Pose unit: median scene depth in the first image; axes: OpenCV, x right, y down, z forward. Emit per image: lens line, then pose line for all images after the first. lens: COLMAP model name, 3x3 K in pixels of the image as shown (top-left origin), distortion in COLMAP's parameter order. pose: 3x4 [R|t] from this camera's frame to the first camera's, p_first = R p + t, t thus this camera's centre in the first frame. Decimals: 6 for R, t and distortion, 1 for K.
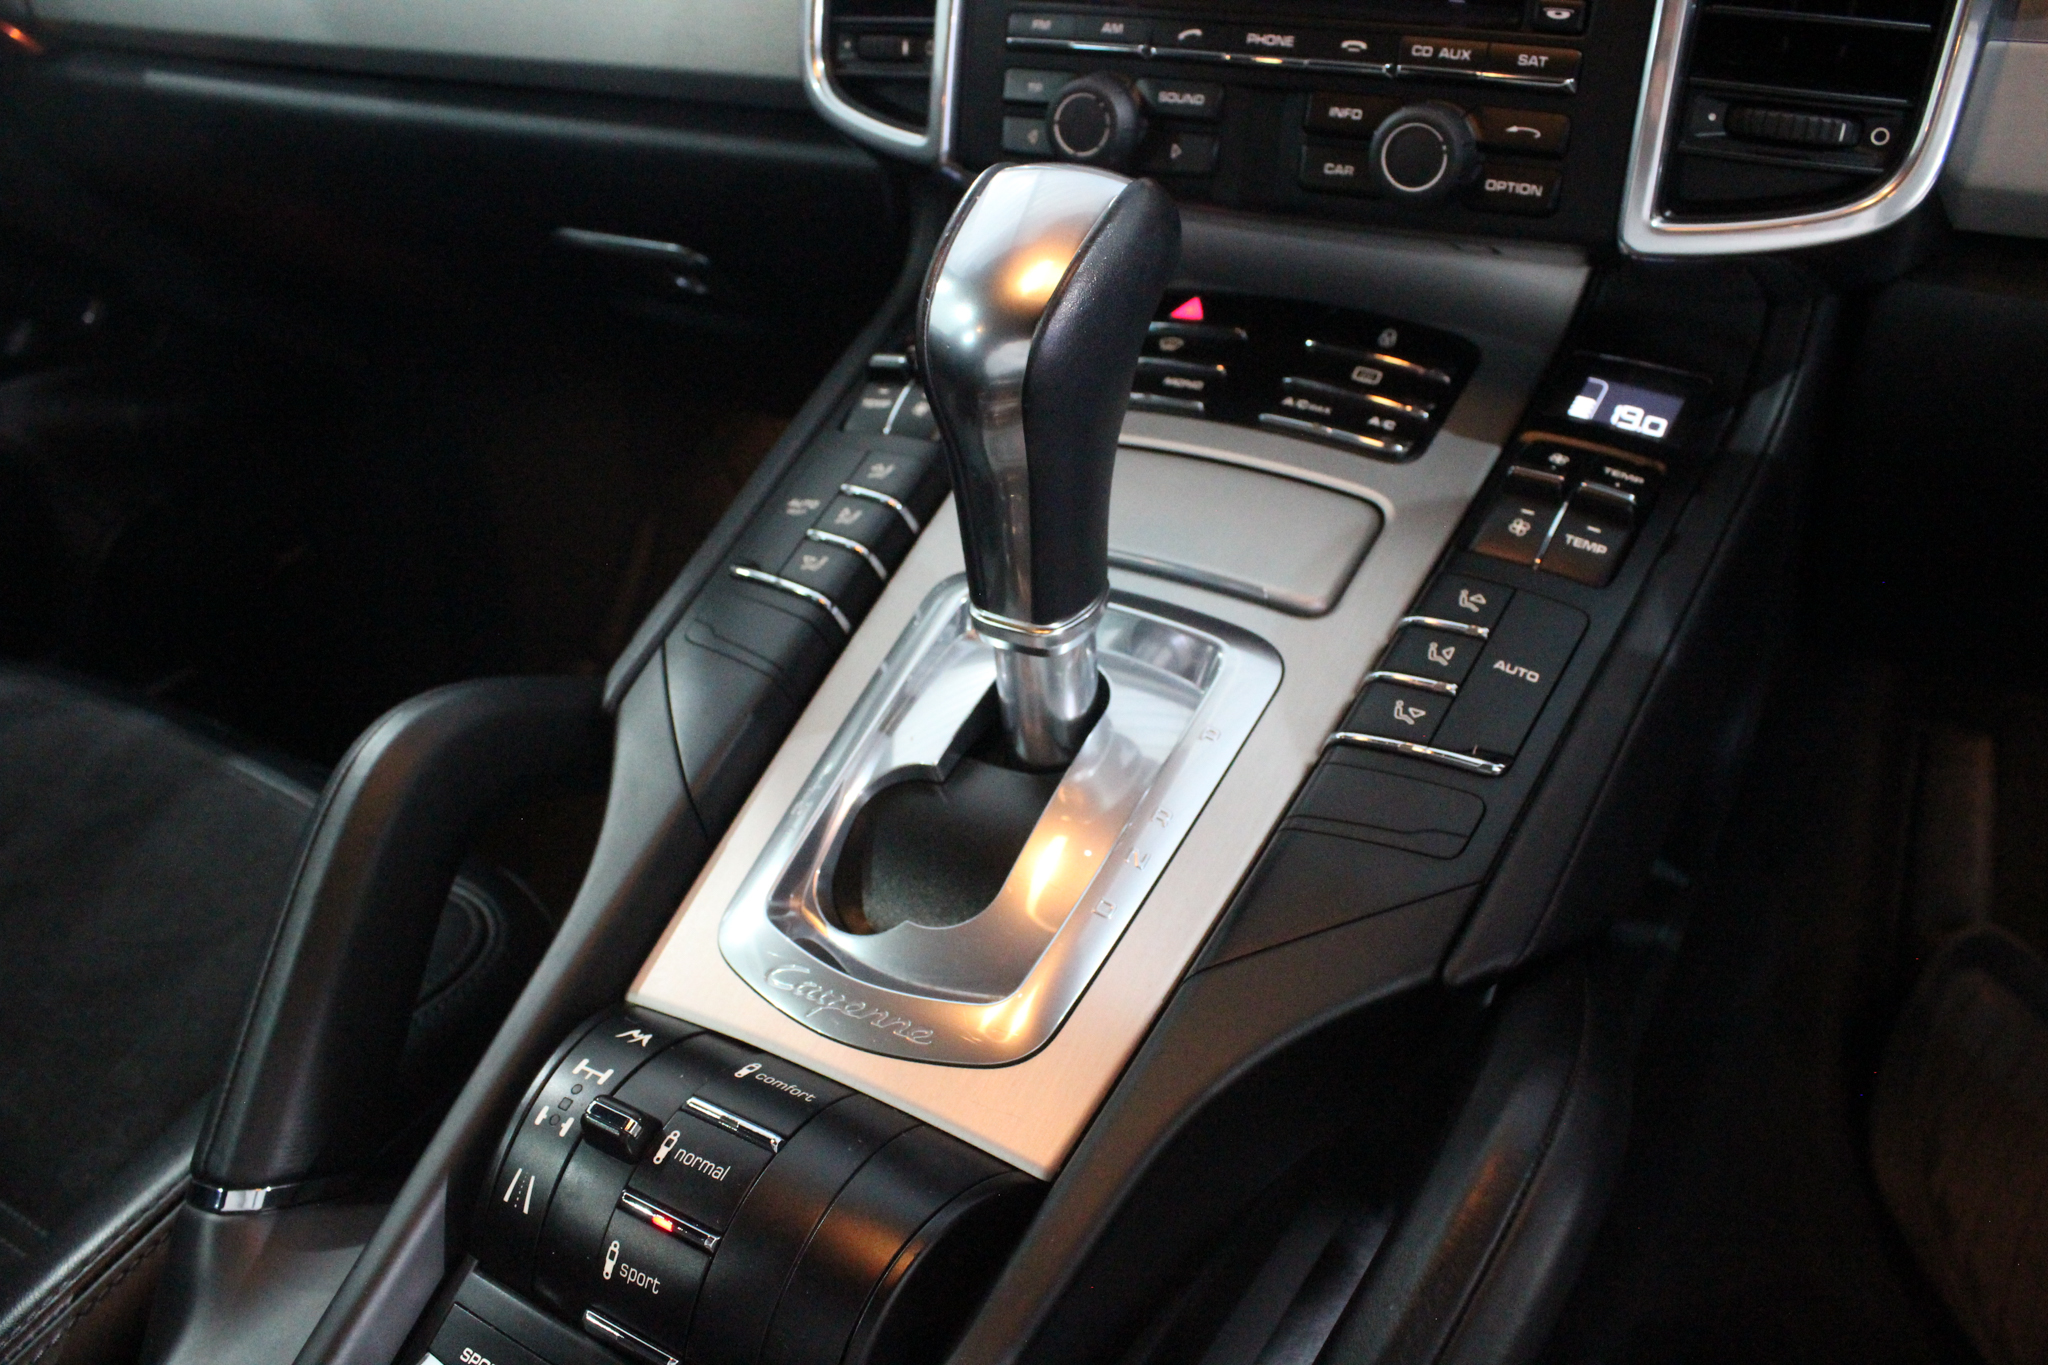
lens RADIAL K [[1653.4, 0, 1043.7], [0, 1653.4, 660.3], [0, 0, 1]] dist [-0.170436, 0.151549]
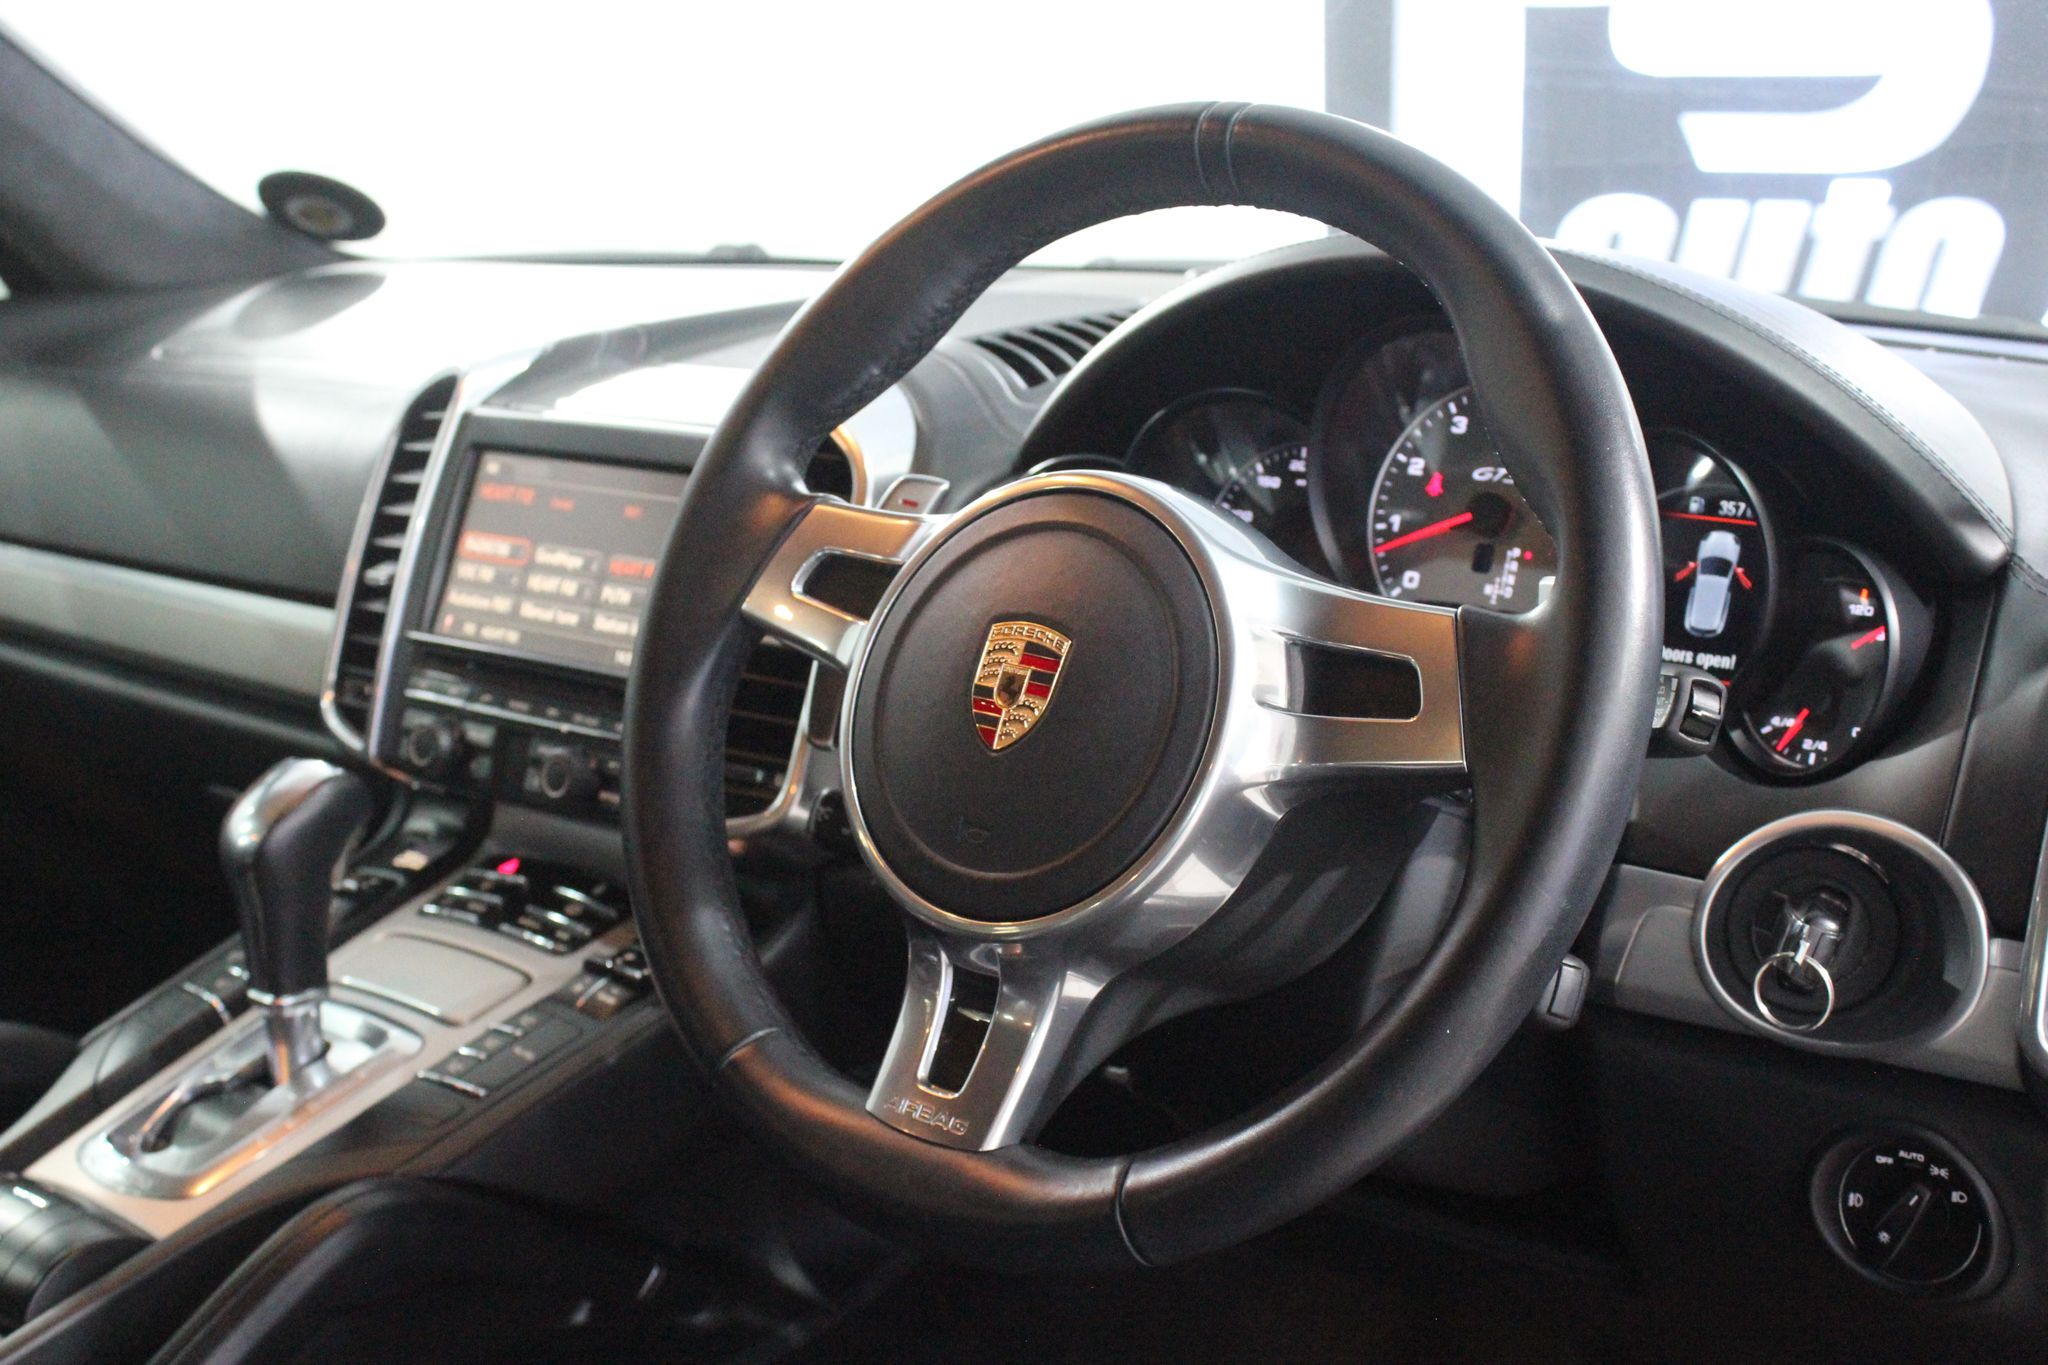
lens RADIAL K [[2623.3, 0, 1024.0], [0, 2623.3, 682.5], [0, 0, 1]] dist [-0.090934, -0.011032]
pose [[0.986342, 0.079279, -0.144374, 1.097063], [-0.122917, 0.937758, -0.324809, 0.442372], [0.109637, 0.338119, 0.934695, -1.594960]]
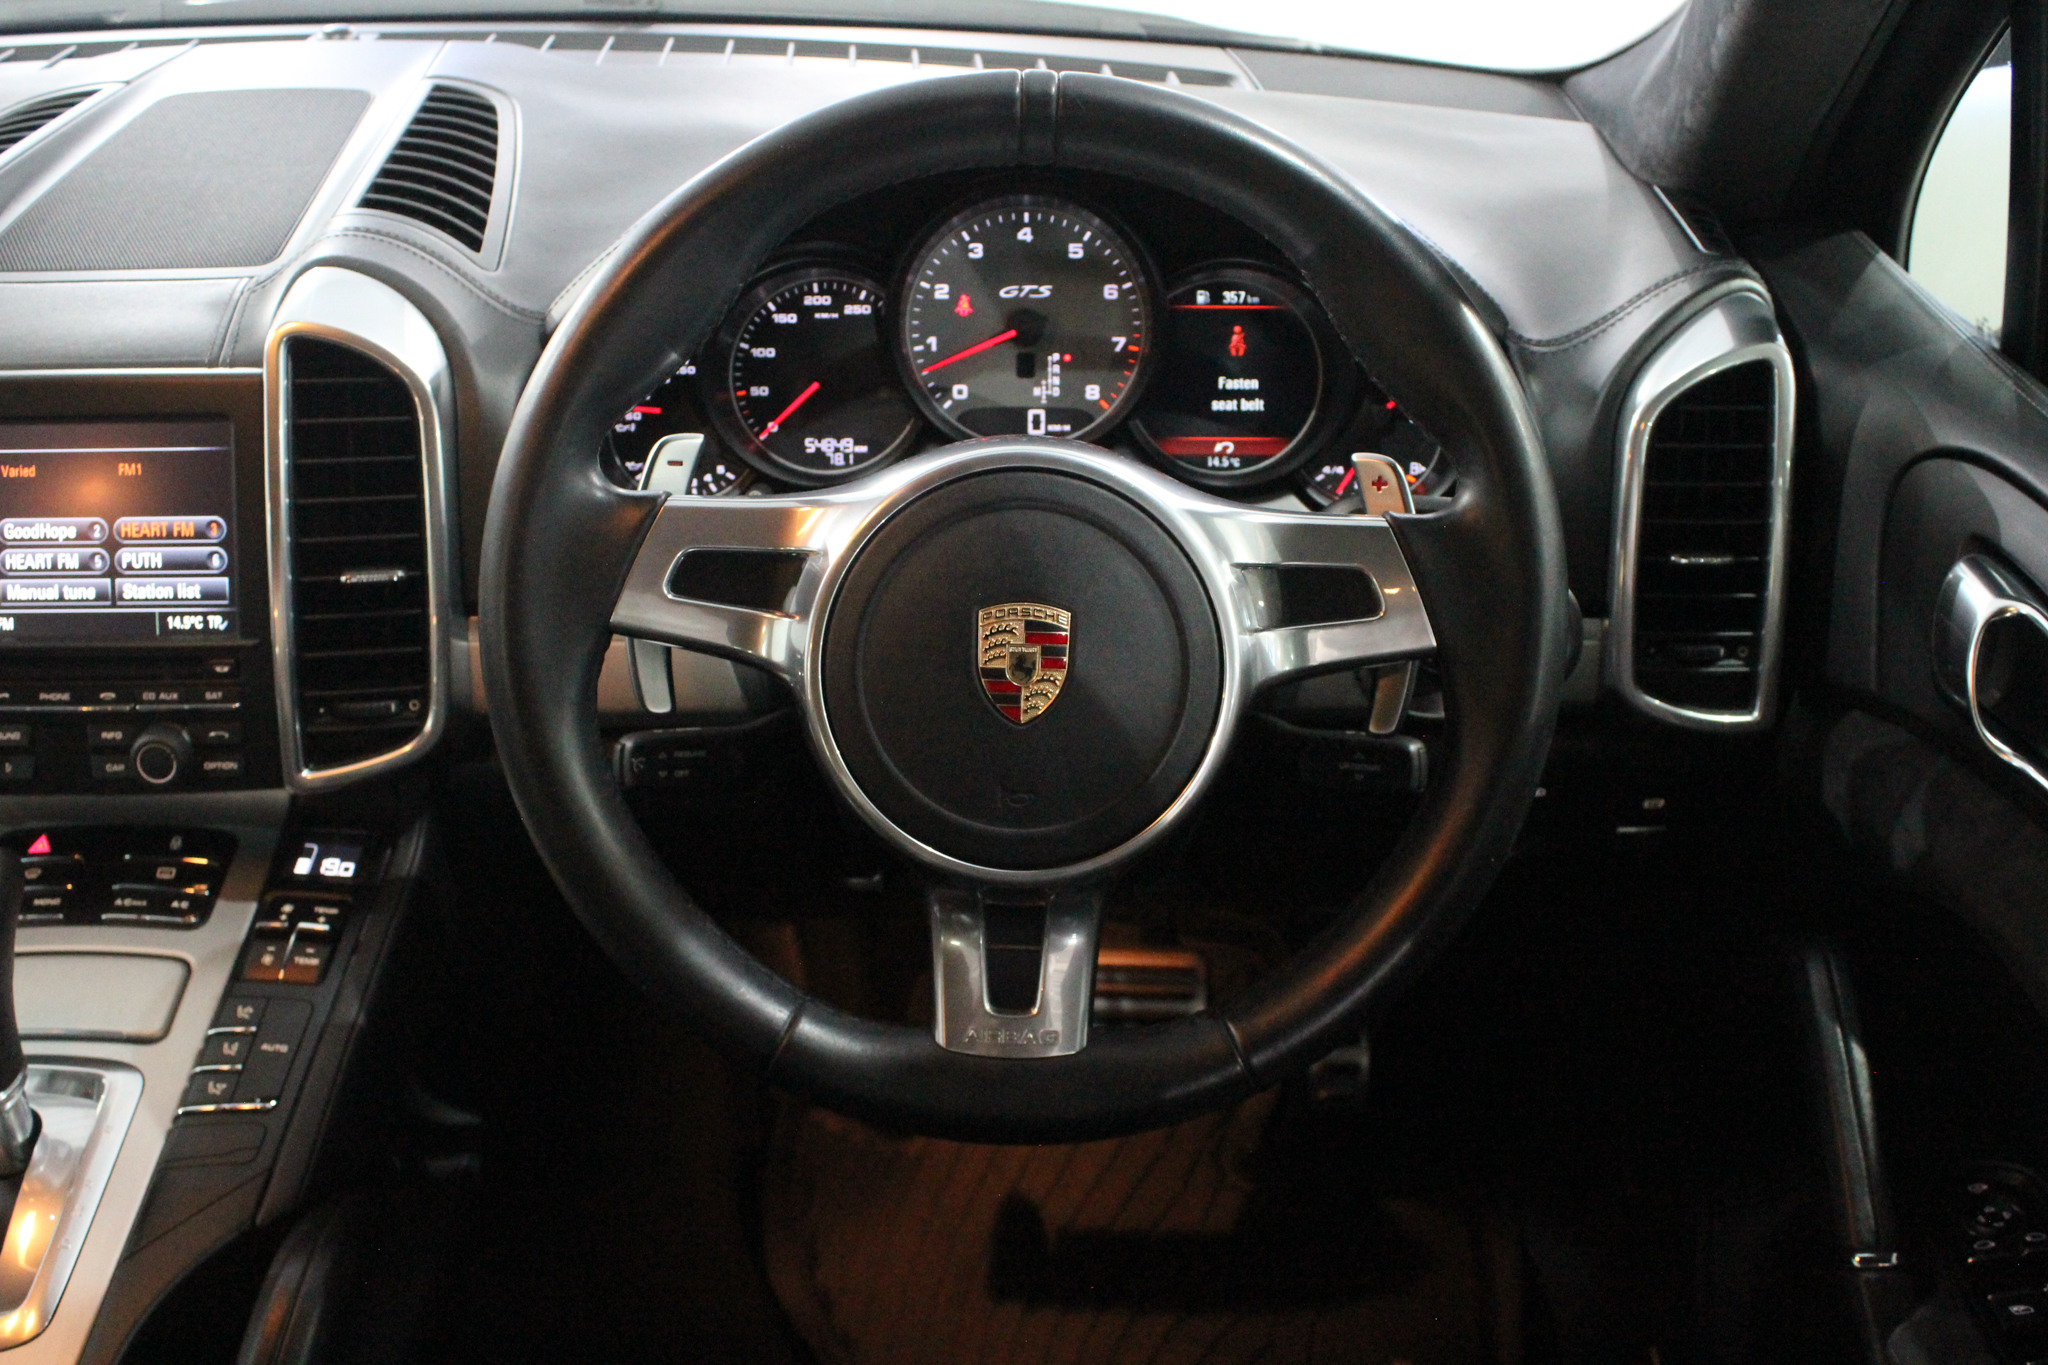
lens RADIAL K [[2173.3, 0, 1024.0], [0, 2173.3, 682.5], [0, 0, 1]] dist [-0.134480, 0.140211]
pose [[0.862537, -0.200651, 0.464510, -0.009073], [0.236060, 0.971559, -0.018656, -0.131066], [-0.447556, 0.125744, 0.885371, -1.354844]]
